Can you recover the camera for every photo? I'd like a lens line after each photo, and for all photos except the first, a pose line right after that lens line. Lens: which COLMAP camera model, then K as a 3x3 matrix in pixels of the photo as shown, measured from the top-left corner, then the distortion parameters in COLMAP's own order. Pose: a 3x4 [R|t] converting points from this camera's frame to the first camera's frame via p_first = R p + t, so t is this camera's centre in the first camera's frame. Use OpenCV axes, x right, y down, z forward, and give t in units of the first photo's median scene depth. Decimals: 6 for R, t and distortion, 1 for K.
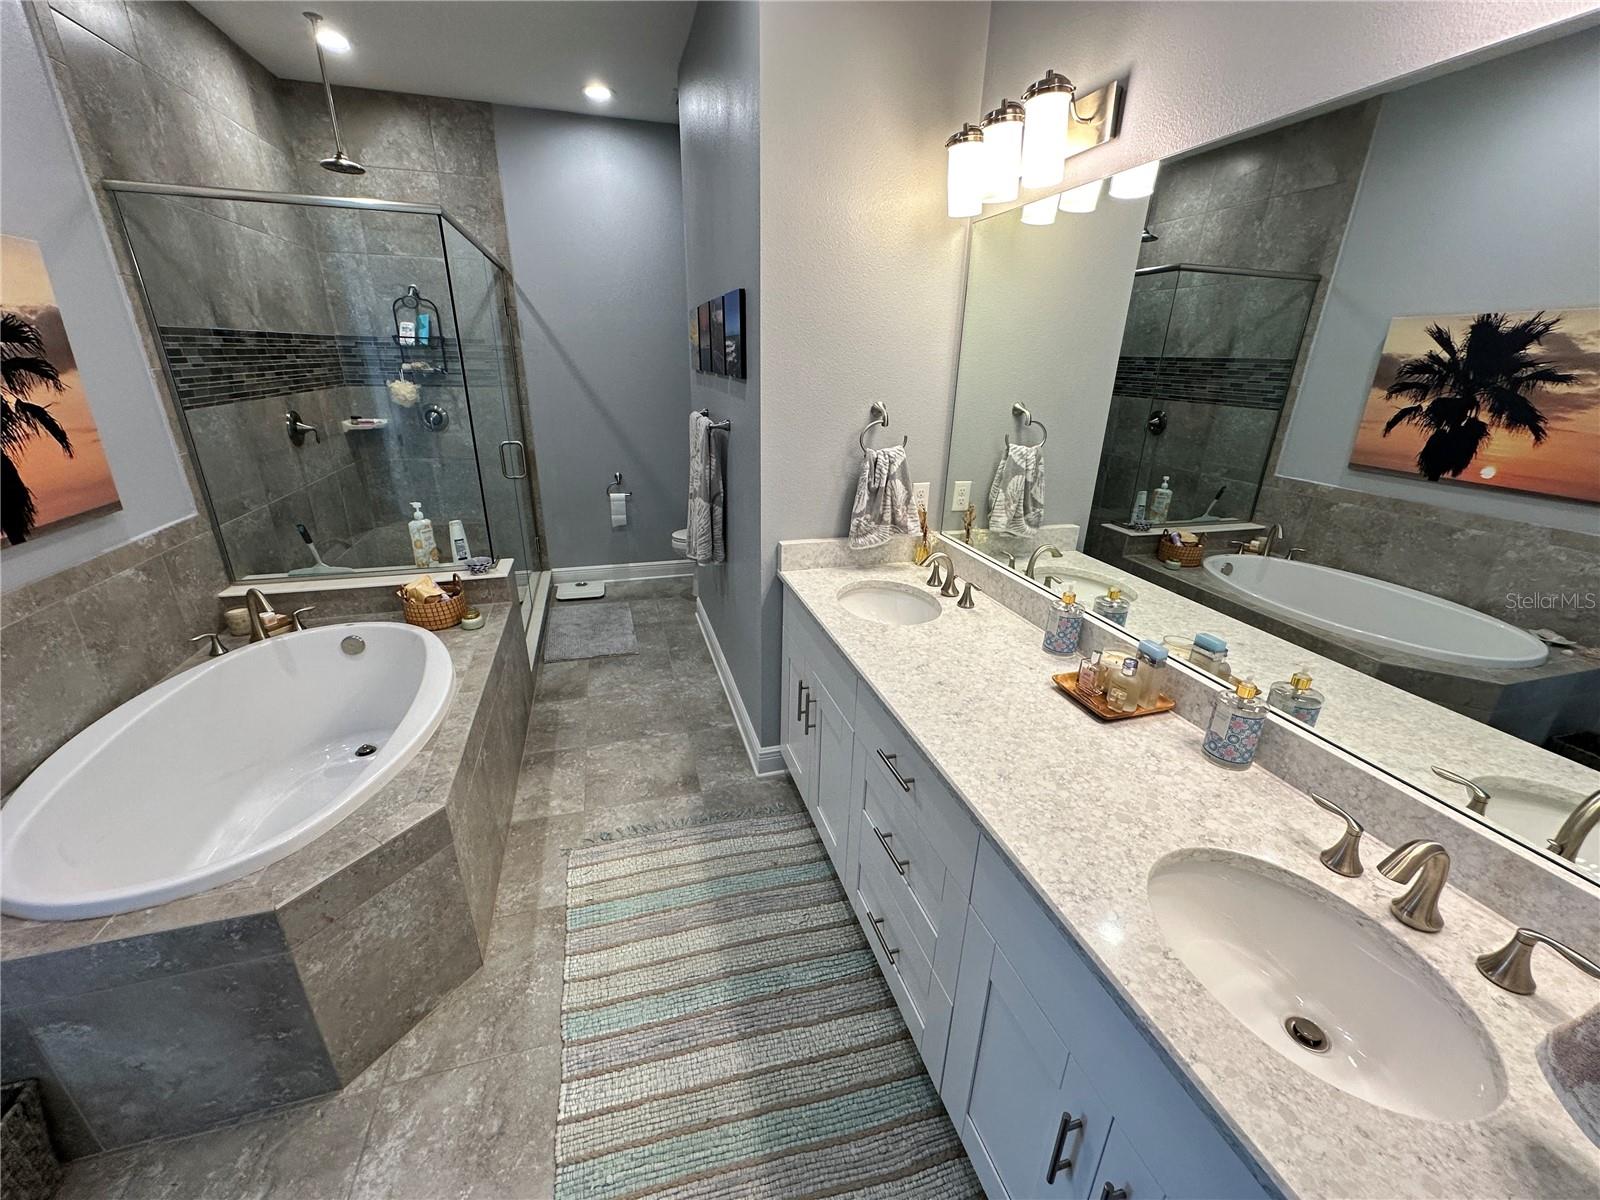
lens RADIAL K [[636.9, 0, 798.9], [0, 636.9, 599.8], [0, 0, 1]] dist [-0.010021, 0.002951]
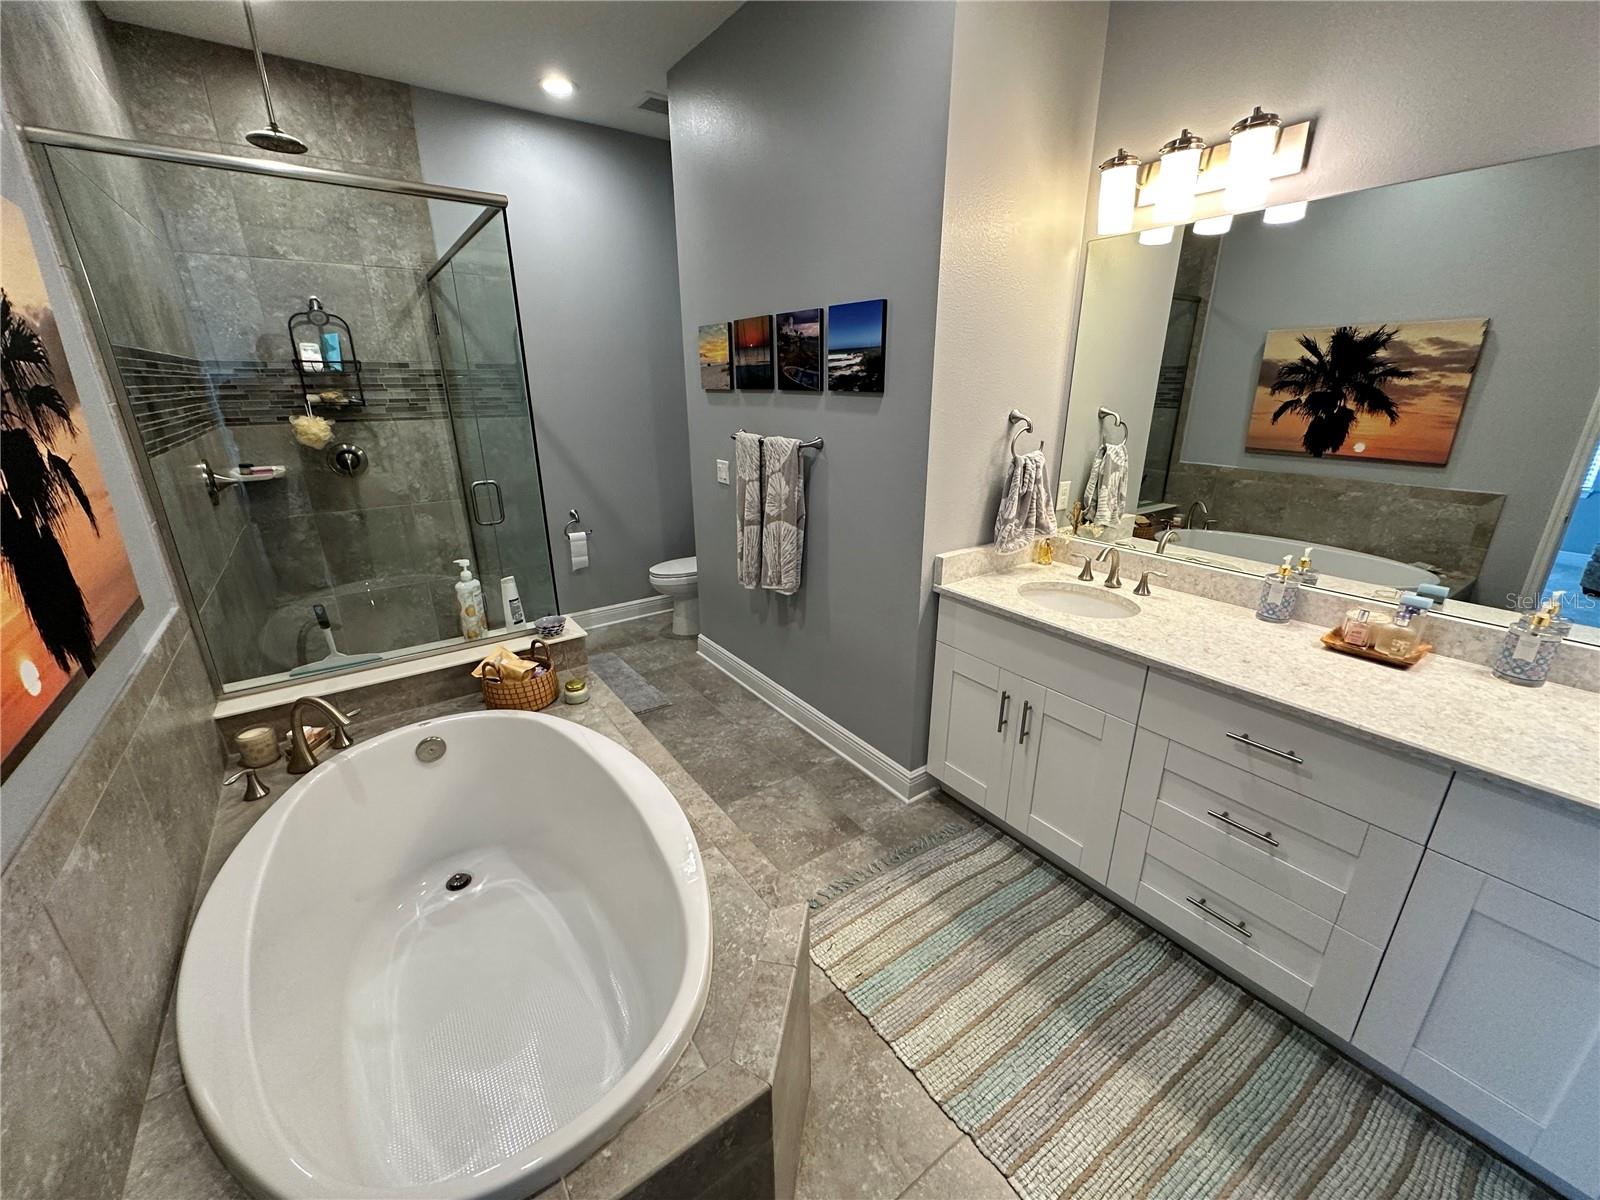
lens RADIAL K [[636.9, 0, 798.9], [0, 636.9, 599.8], [0, 0, 1]] dist [-0.010021, 0.002951]
pose [[0.946855, -0.128027, 0.295085, -0.442657], [0.137620, 0.990414, -0.011882, -0.034817], [-0.290735, 0.051860, 0.955397, 0.110566]]
